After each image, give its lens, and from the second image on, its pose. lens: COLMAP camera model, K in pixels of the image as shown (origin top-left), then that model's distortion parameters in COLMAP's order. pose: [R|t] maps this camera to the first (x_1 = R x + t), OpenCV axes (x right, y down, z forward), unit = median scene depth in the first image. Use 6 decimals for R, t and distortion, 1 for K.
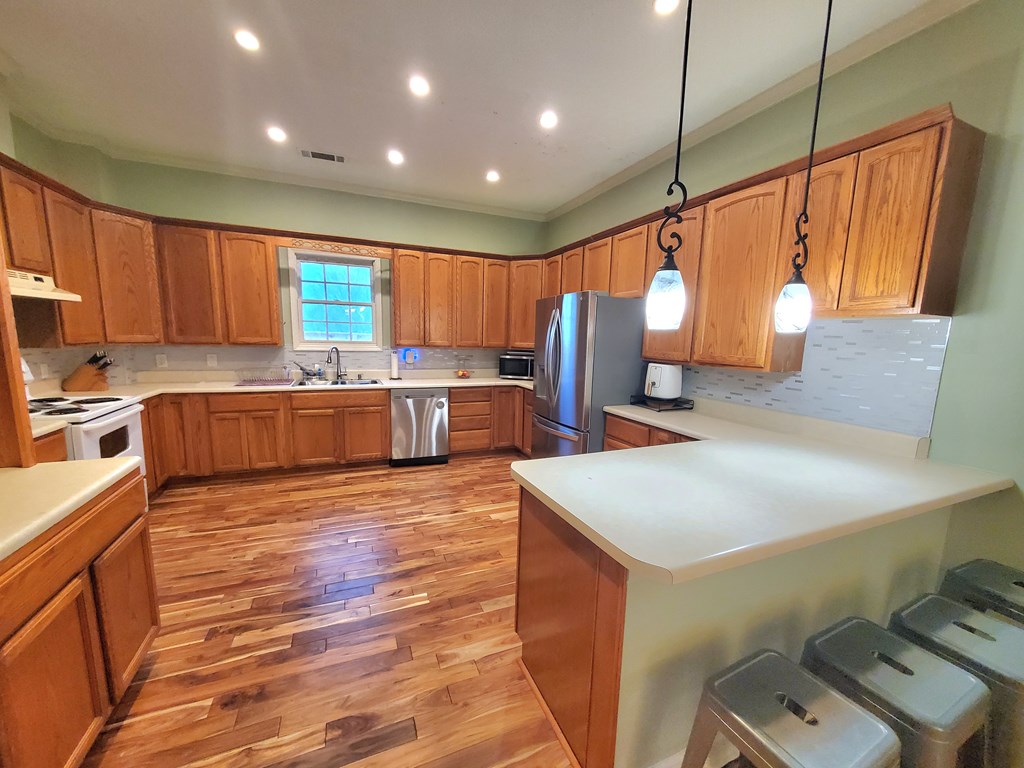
lens RADIAL K [[412.2, 0, 516.5], [0, 412.2, 402.8], [0, 0, 1]] dist [0.000591, 0.000059]
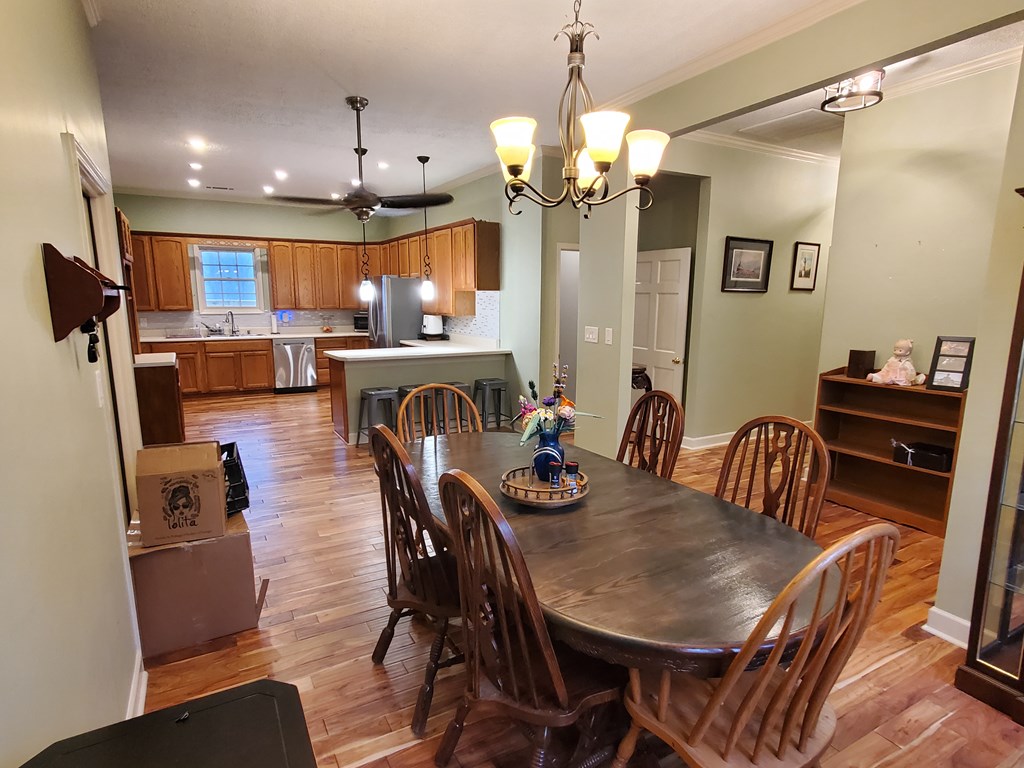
lens RADIAL K [[571.9, 0, 512.1], [0, 571.9, 402.5], [0, 0, 1]] dist [0.000401, -0.000095]
pose [[0.993495, -0.042840, 0.105512, 0.307421], [0.040001, 0.998782, 0.028873, 0.162598], [-0.106620, -0.024465, 0.993999, -1.083213]]
